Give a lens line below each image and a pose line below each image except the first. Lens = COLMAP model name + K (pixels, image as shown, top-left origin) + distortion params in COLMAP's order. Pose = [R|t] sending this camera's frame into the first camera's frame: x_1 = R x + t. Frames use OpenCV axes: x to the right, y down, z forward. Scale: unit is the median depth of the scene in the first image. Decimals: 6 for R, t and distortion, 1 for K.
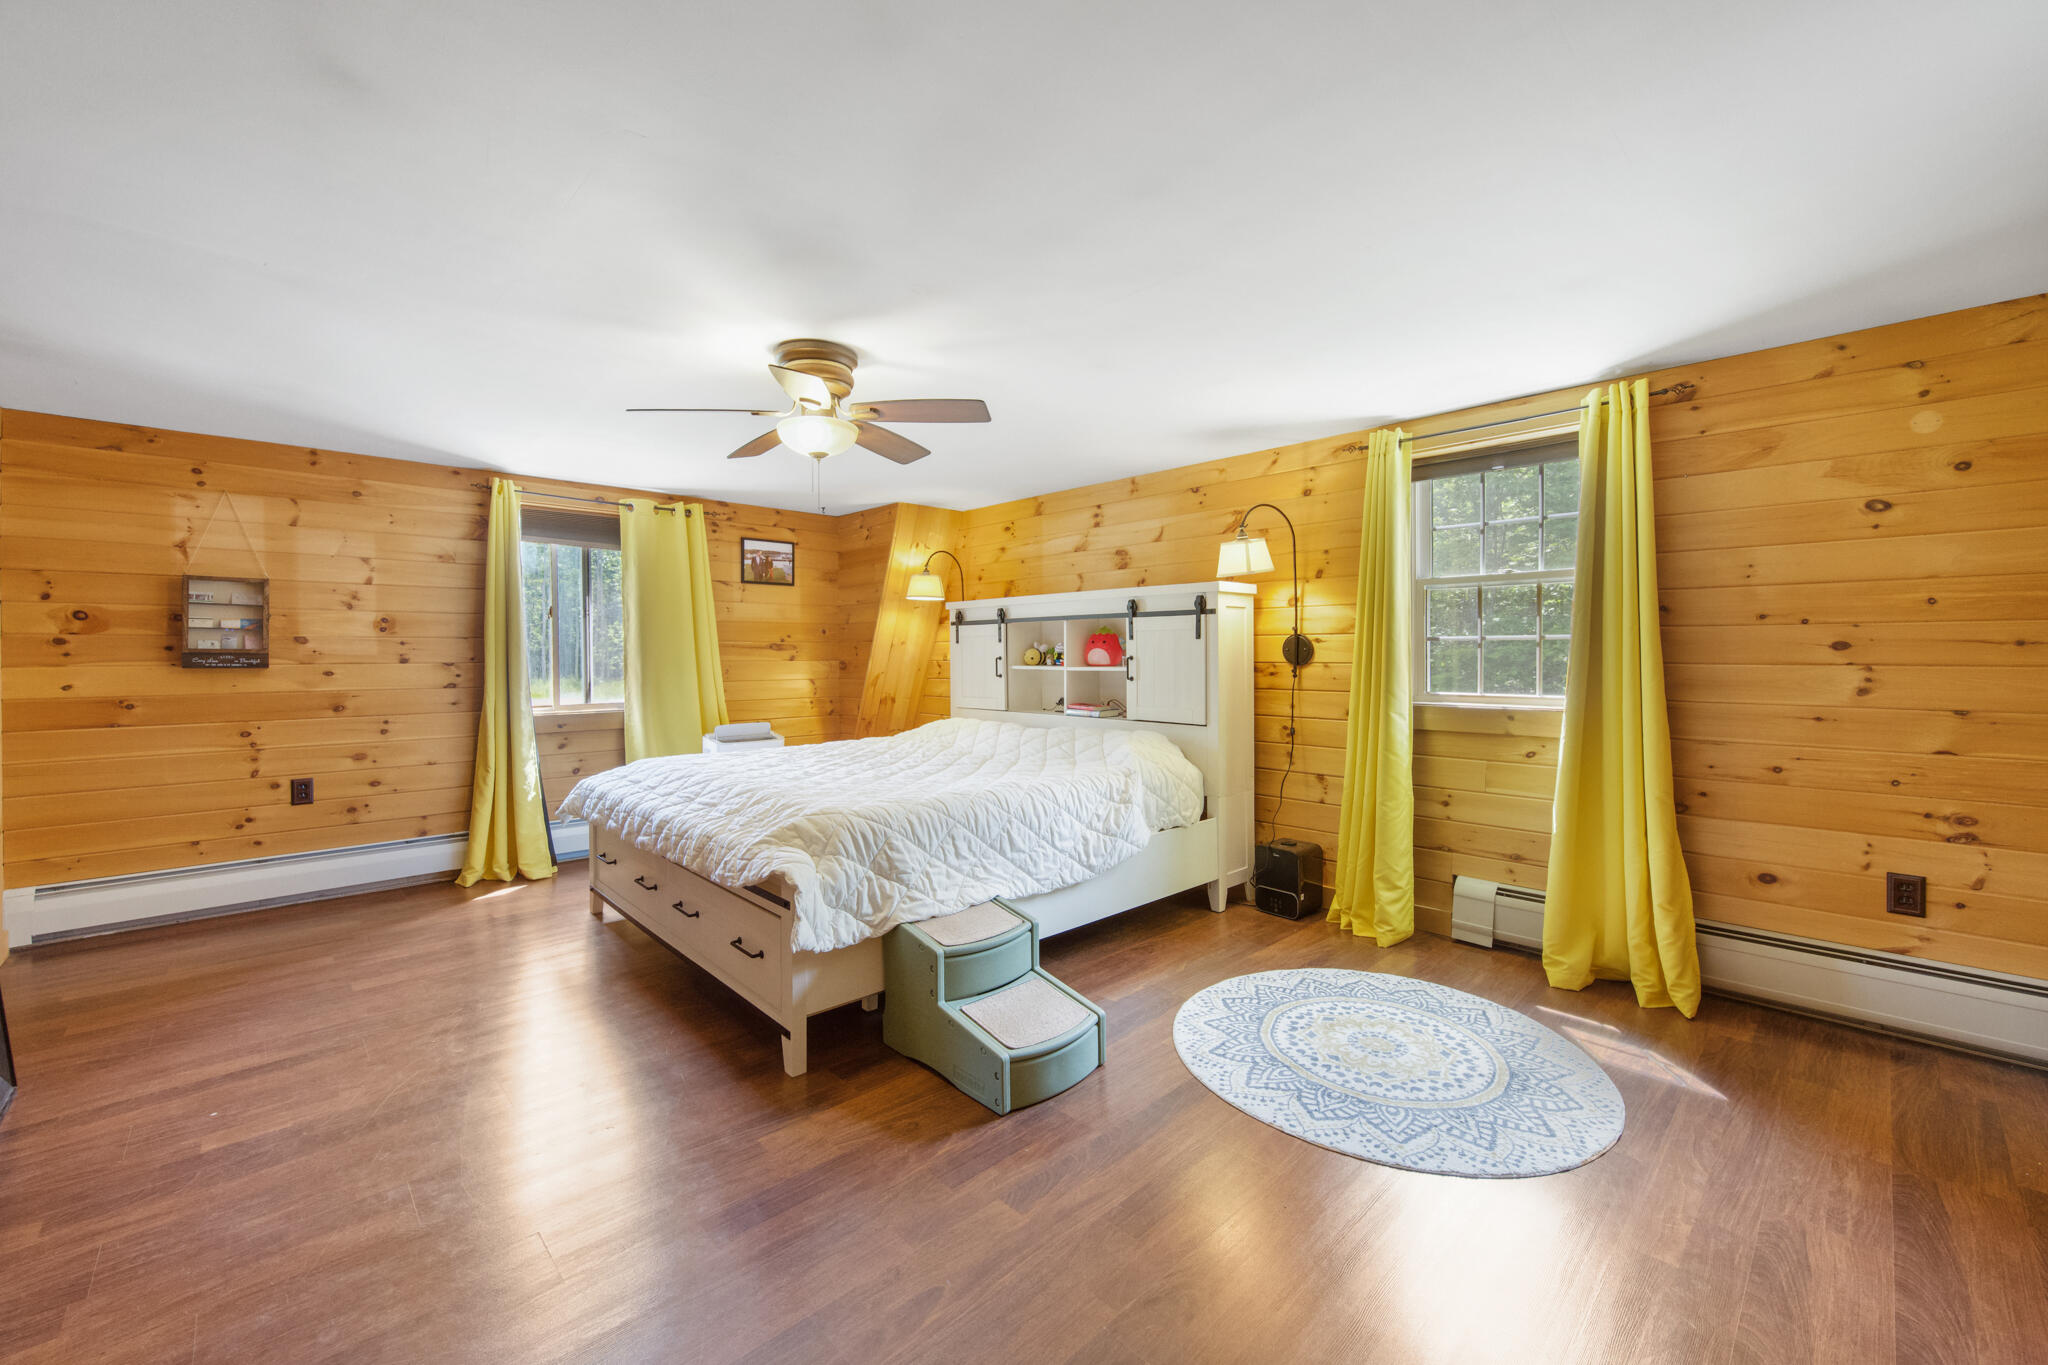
lens RADIAL K [[821.7, 0, 1026.2], [0, 821.7, 642.6], [0, 0, 1]] dist [0.001340, 0.000255]
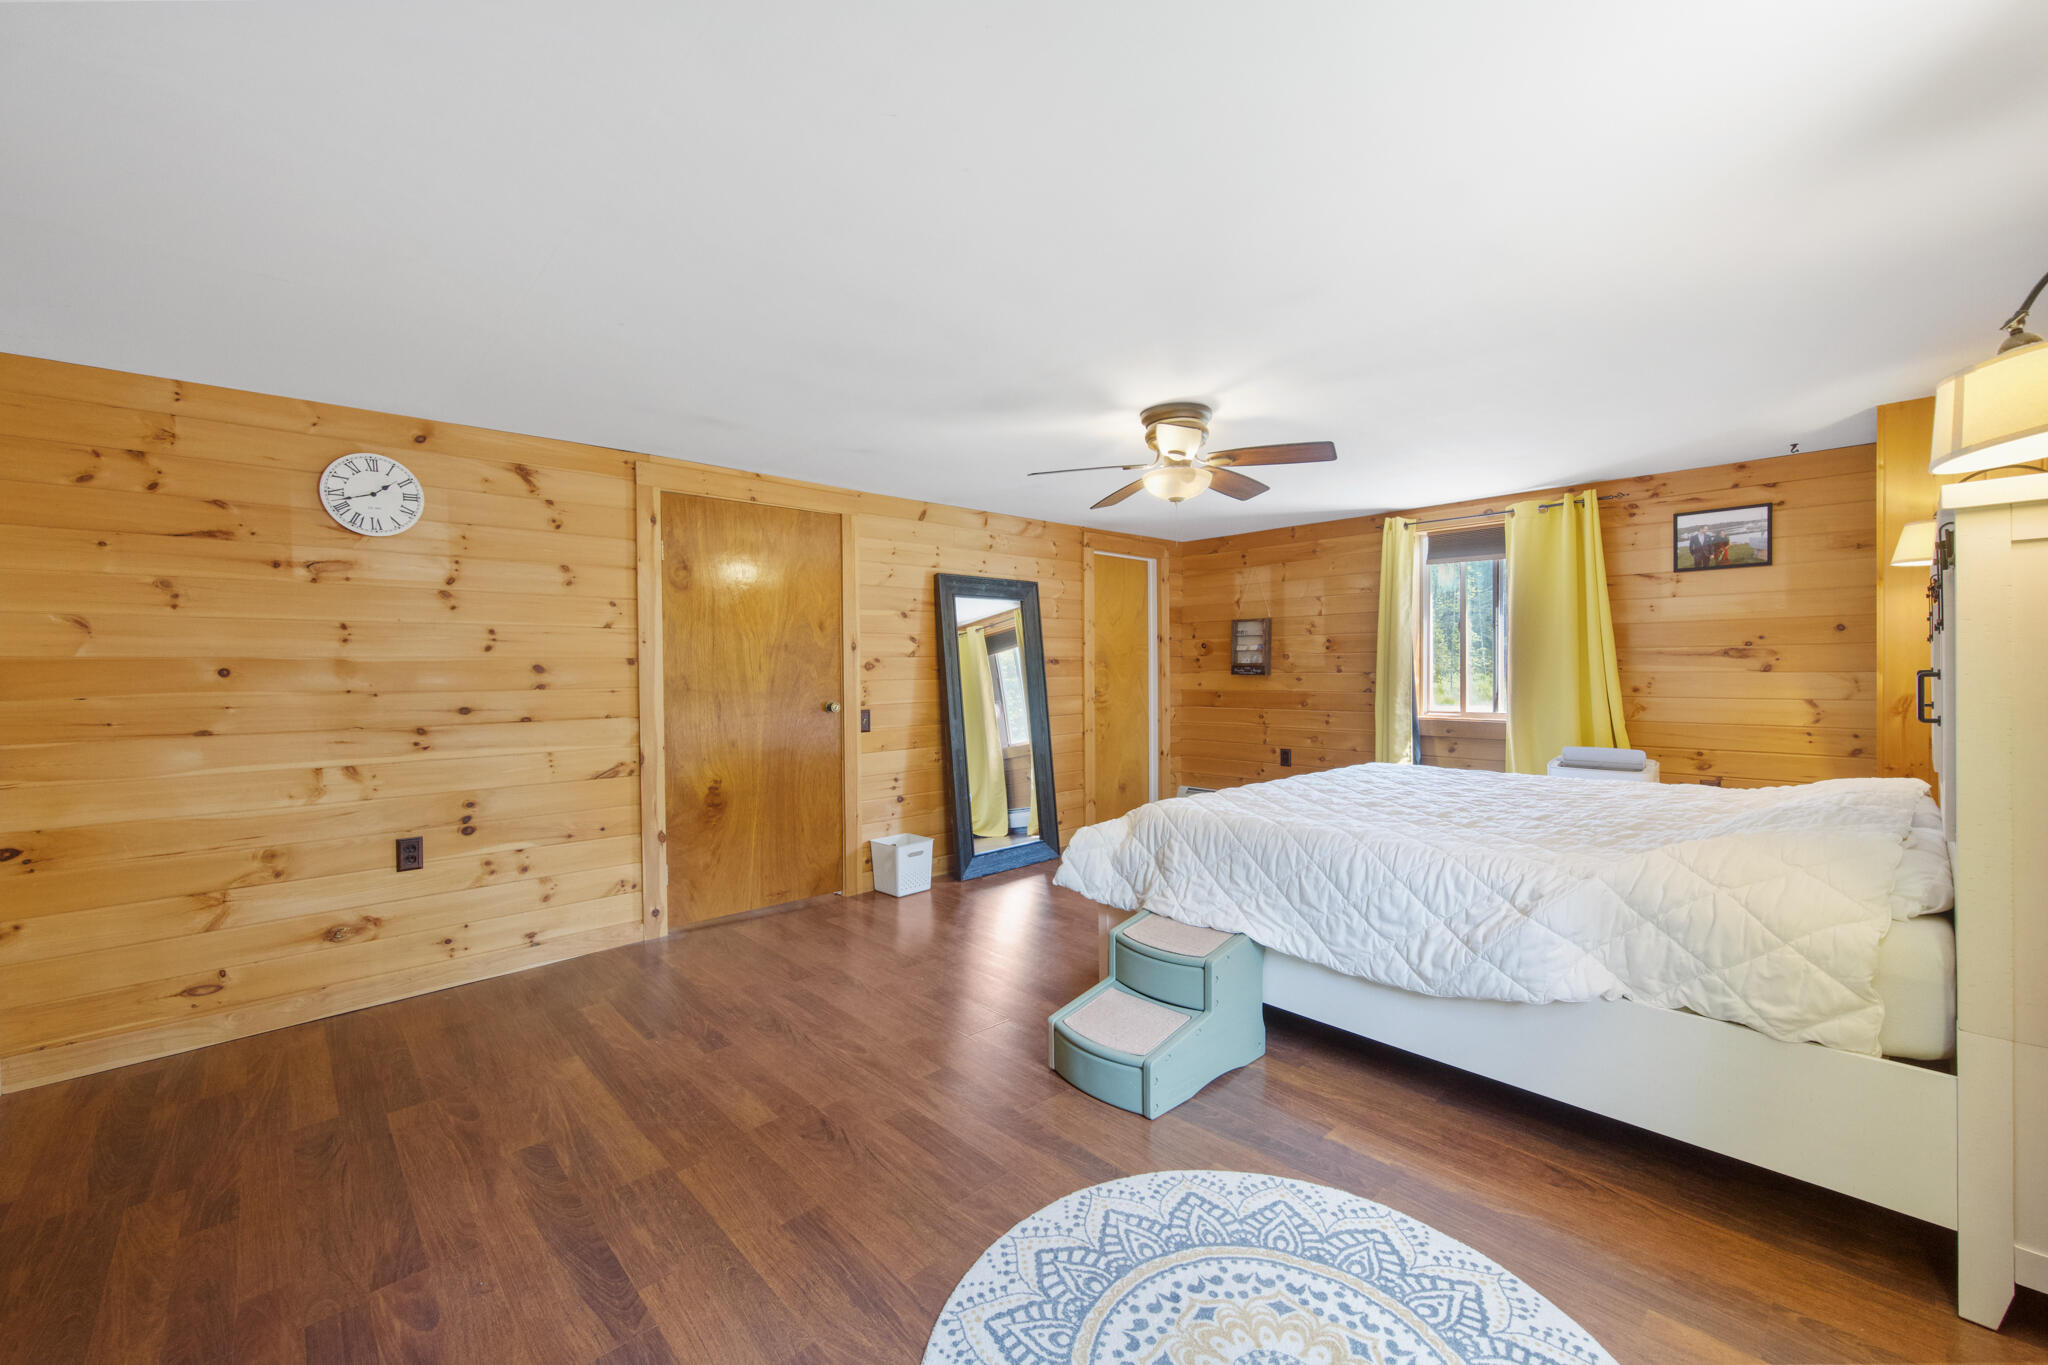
lens RADIAL K [[824.9, 0, 1023.5], [0, 824.9, 656.3], [0, 0, 1]] dist [-0.001079, -0.000065]
pose [[-0.018161, -0.011326, -0.999771, 0.644460], [0.023566, 0.999653, -0.011753, 0.002833], [0.999557, -0.023774, -0.017888, 0.561075]]
